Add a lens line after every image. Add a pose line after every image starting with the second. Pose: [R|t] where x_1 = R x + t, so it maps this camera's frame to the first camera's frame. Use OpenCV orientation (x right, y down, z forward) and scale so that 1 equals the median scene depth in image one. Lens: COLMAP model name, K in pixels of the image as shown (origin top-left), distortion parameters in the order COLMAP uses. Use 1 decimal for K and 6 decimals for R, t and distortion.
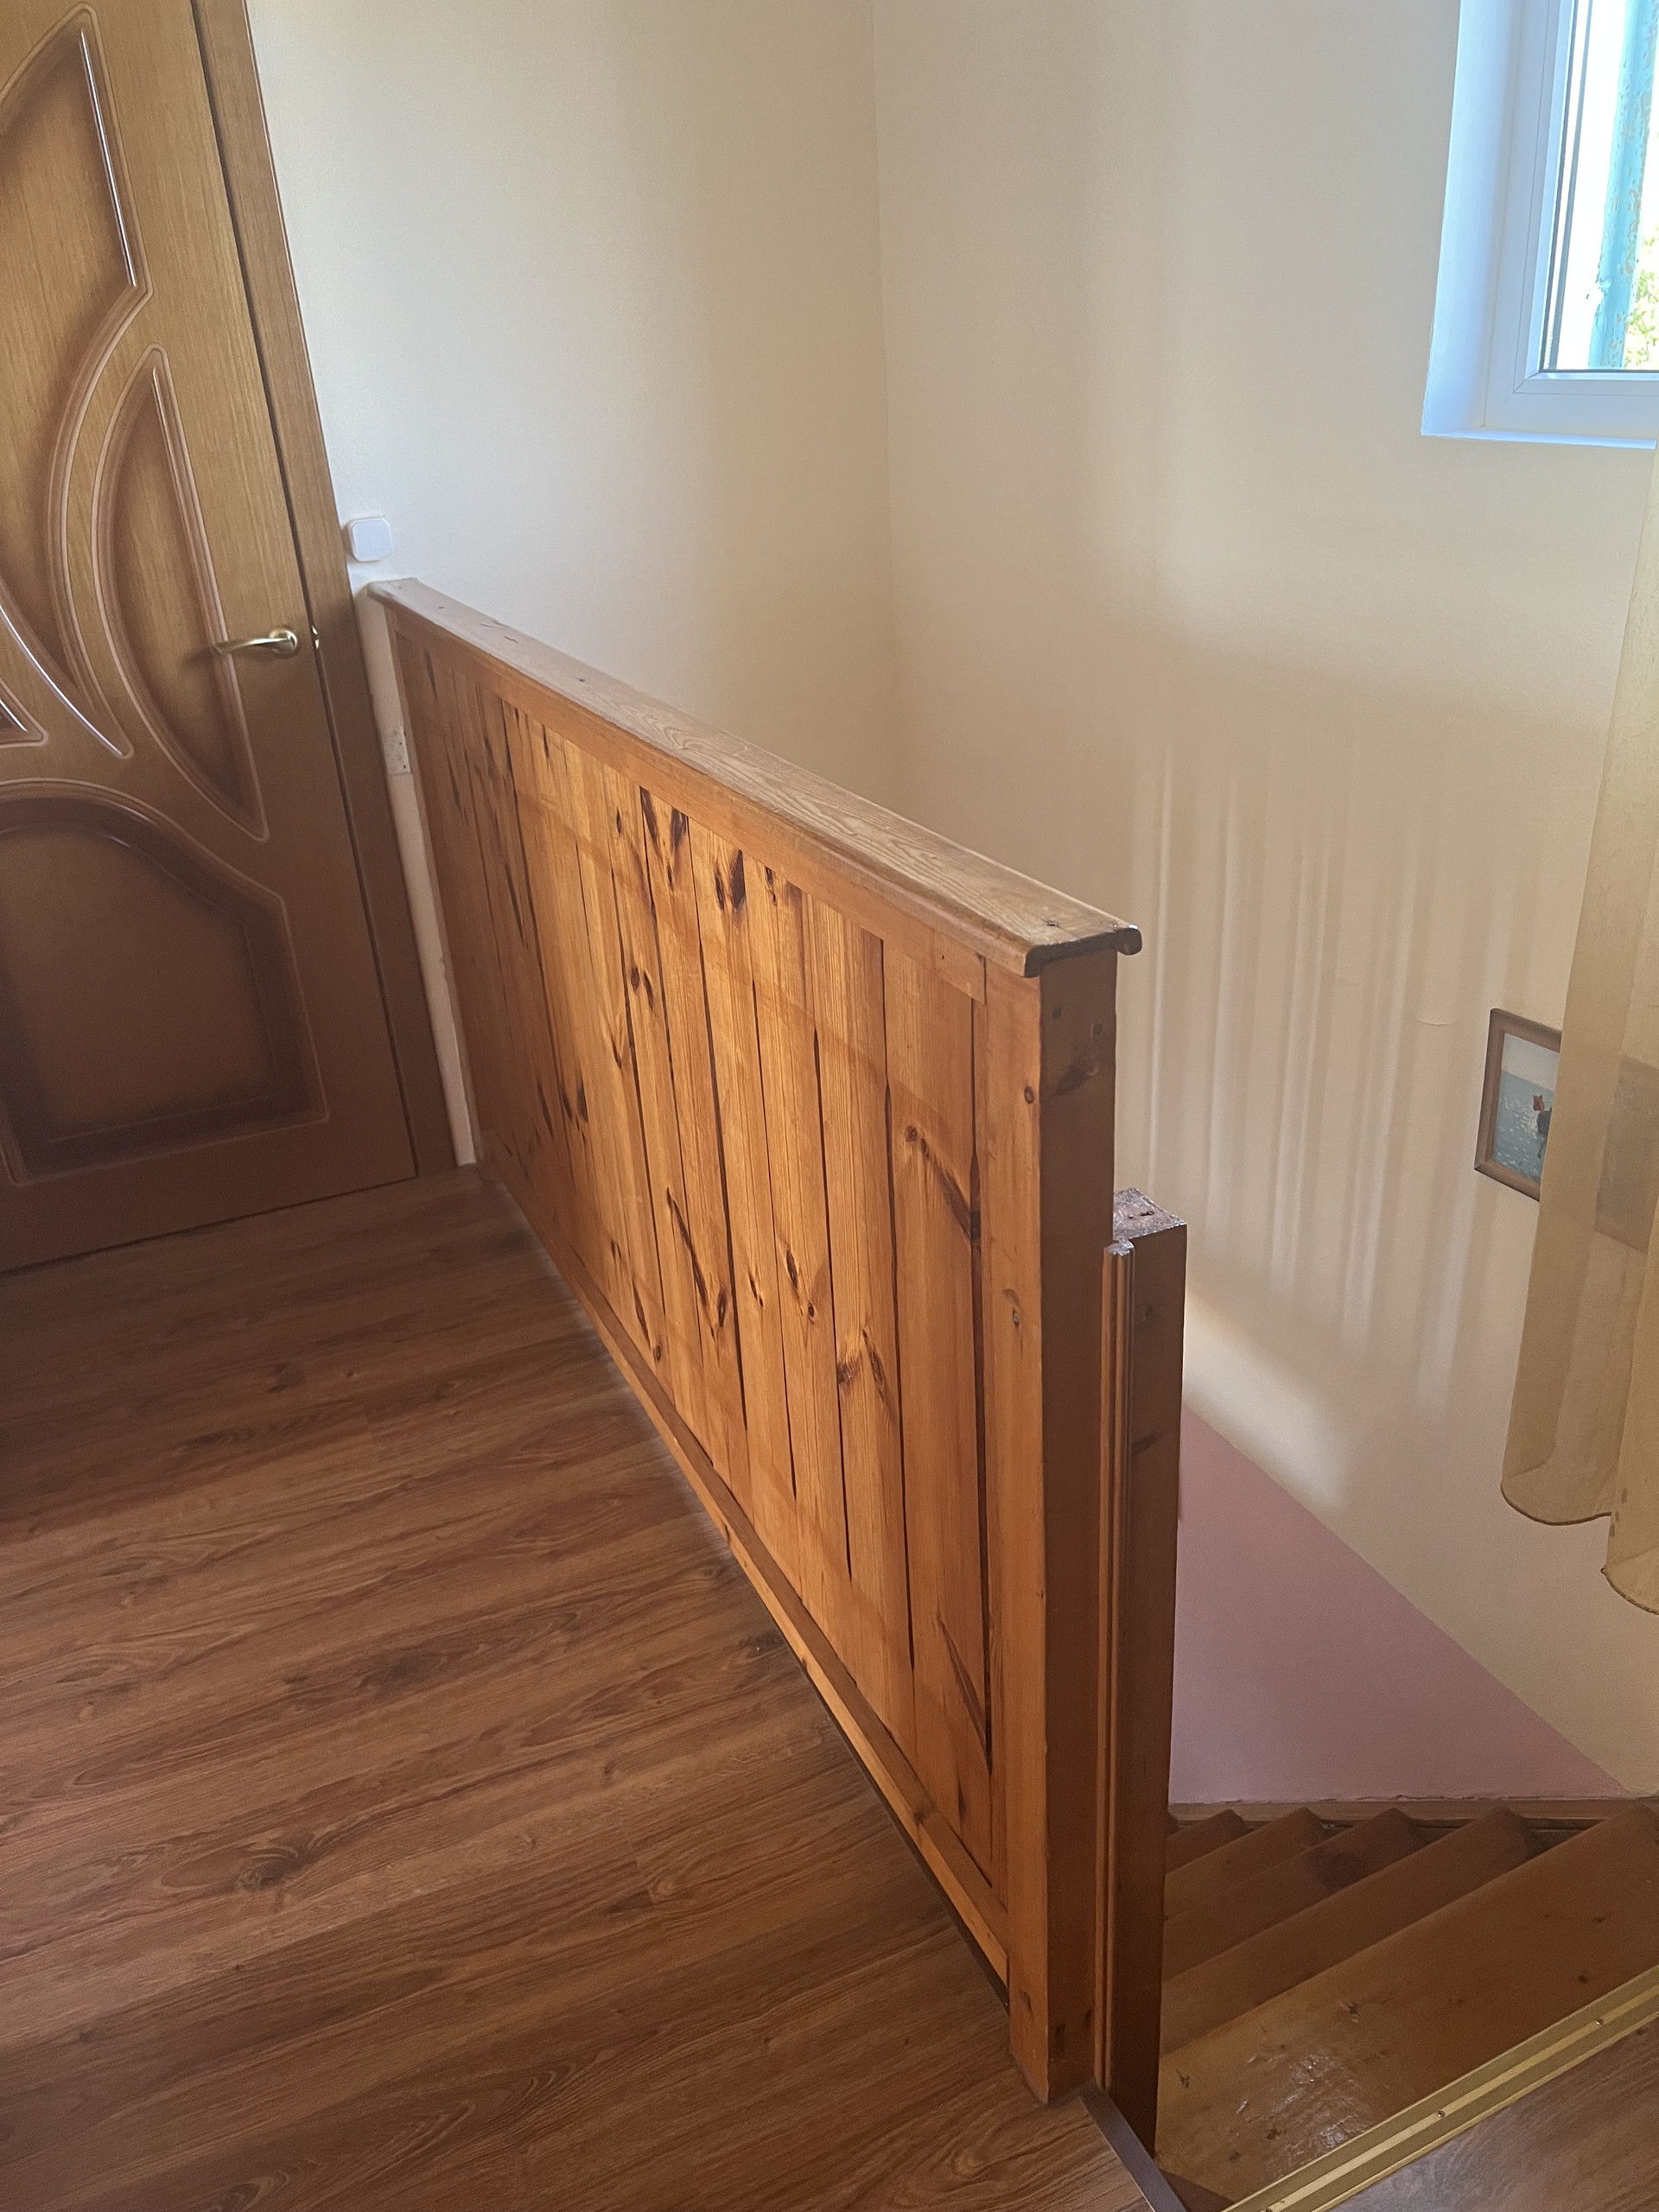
lens RADIAL K [[1651.1, 0, 843.1], [0, 1651.1, 1102.2], [0, 0, 1]] dist [0.002908, -0.012774]
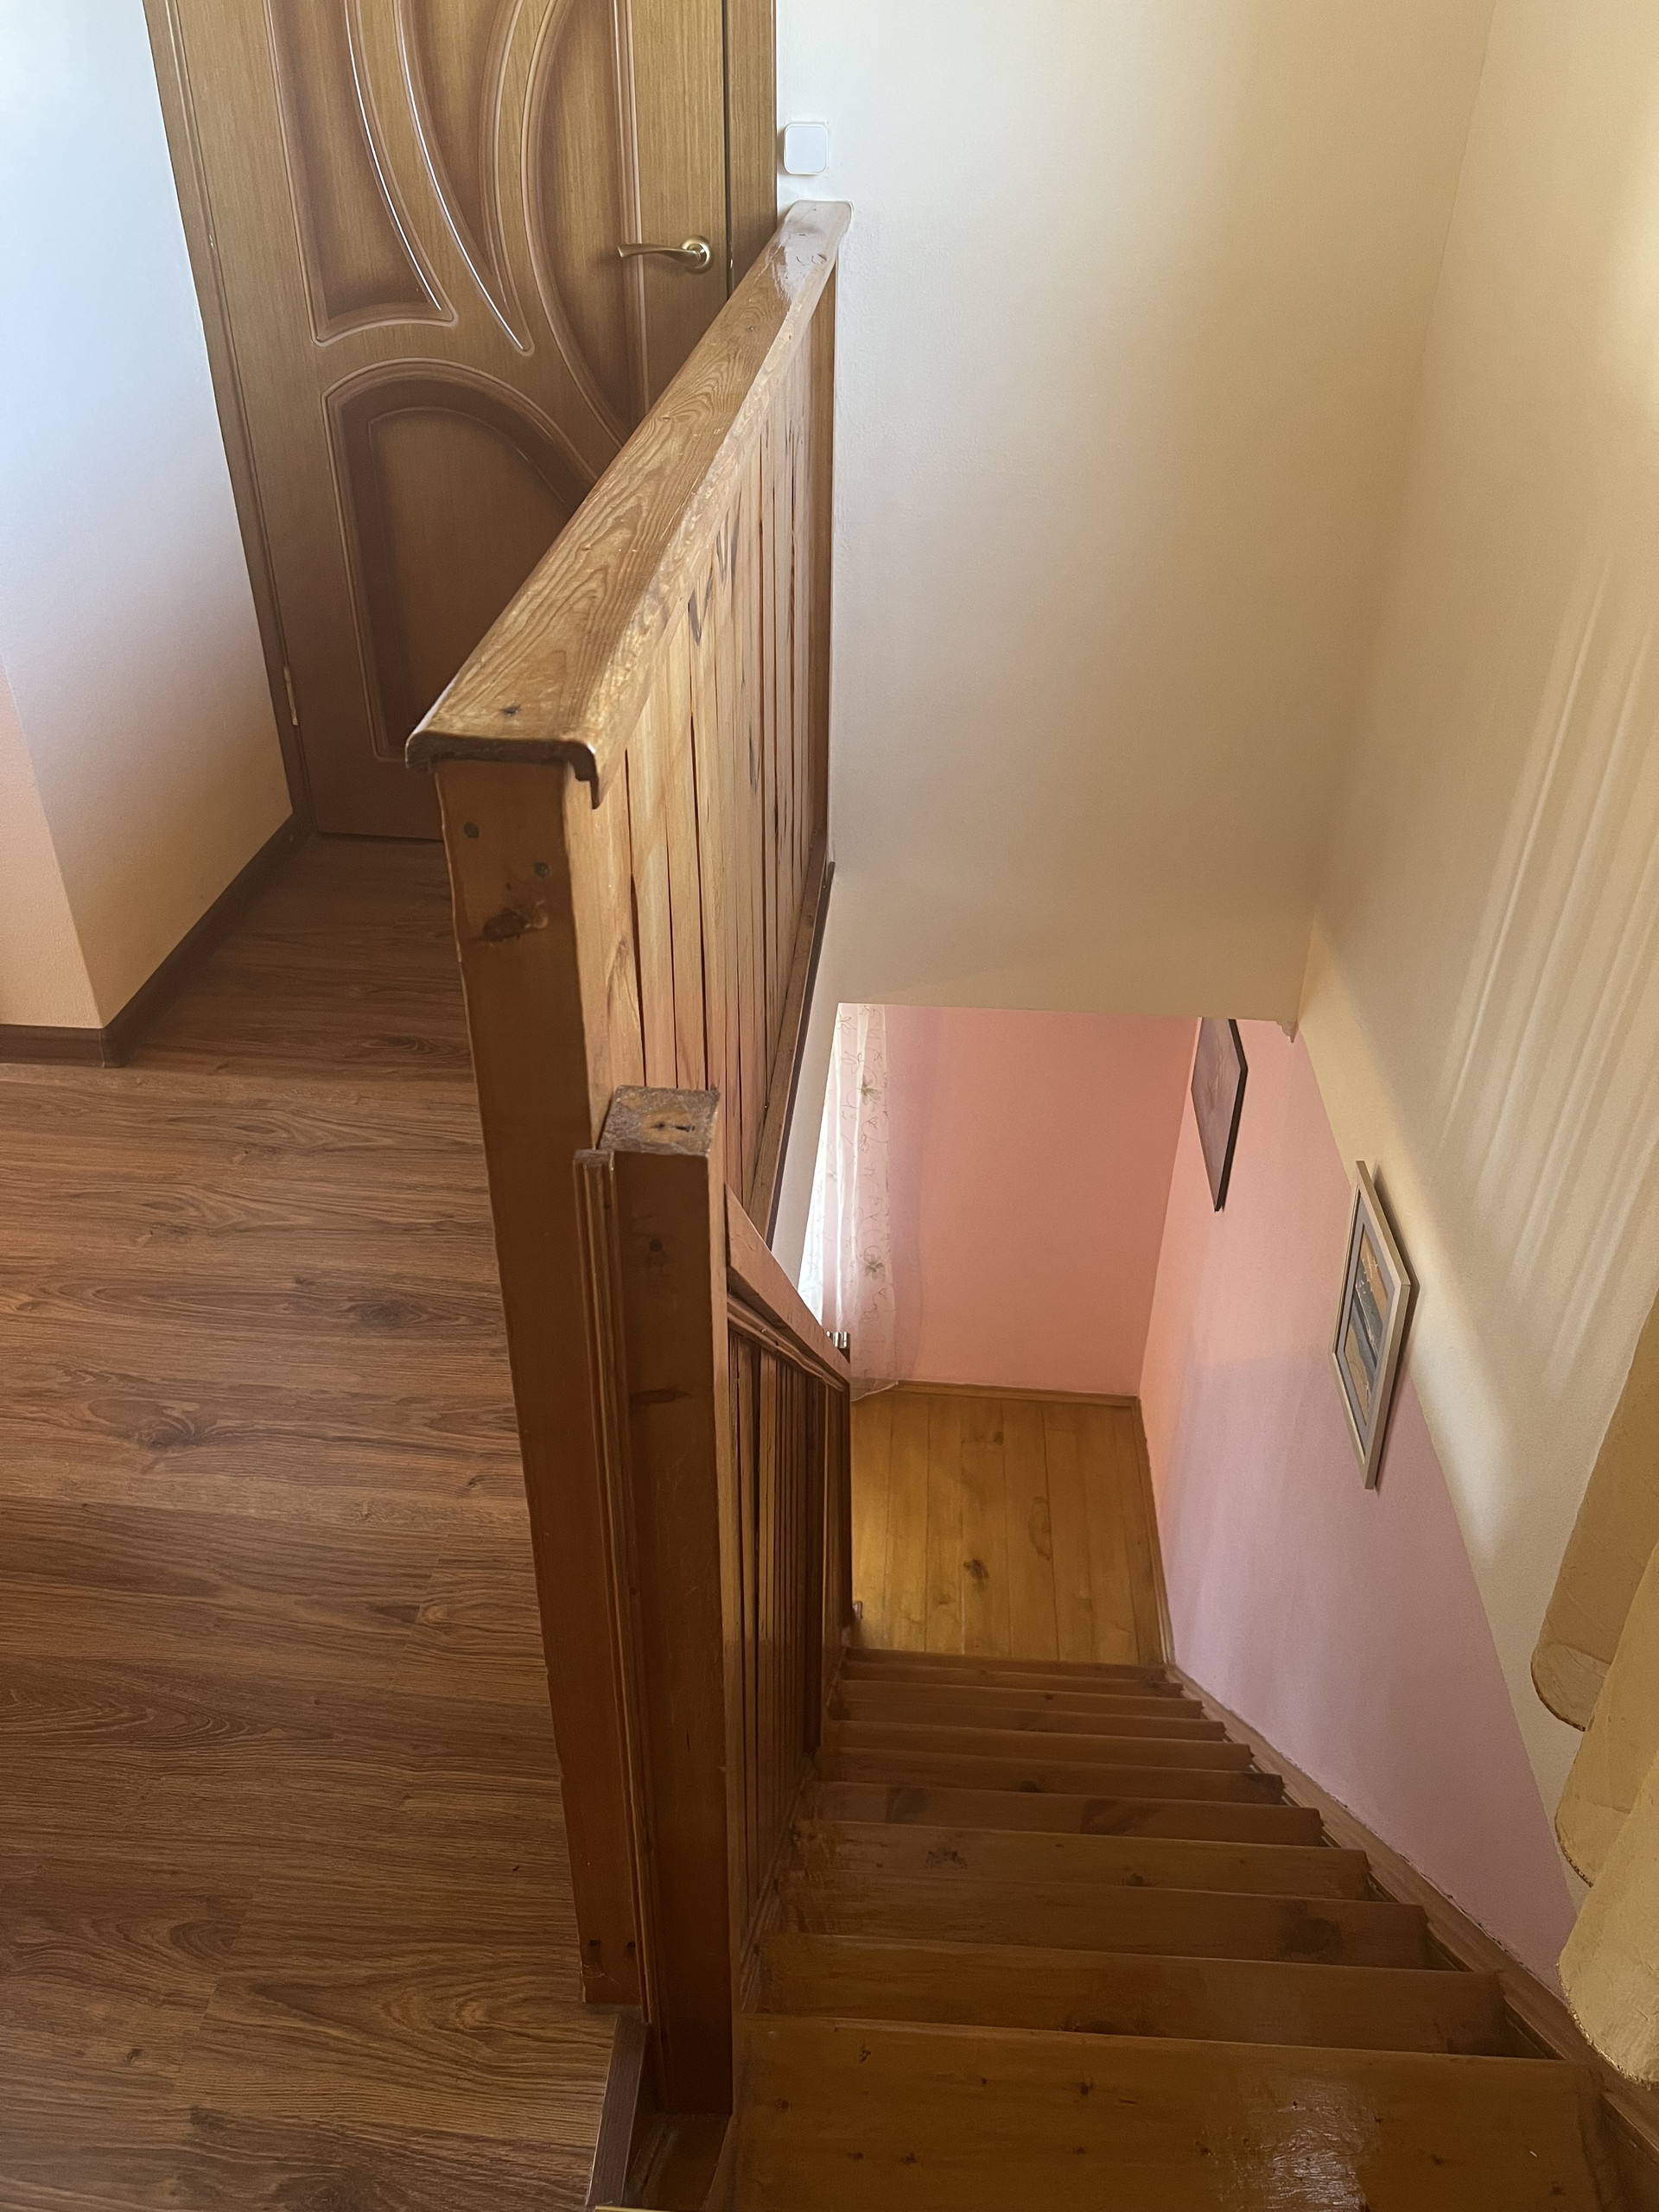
lens RADIAL K [[1651.1, 0, 829.6], [0, 1651.1, 1099.4], [0, 0, 1]] dist [0.002908, -0.012774]
pose [[0.875204, 0.328207, -0.355385, 0.317815], [-0.264478, 0.939761, 0.216566, -0.079477], [0.405055, -0.095548, 0.909286, 0.210518]]
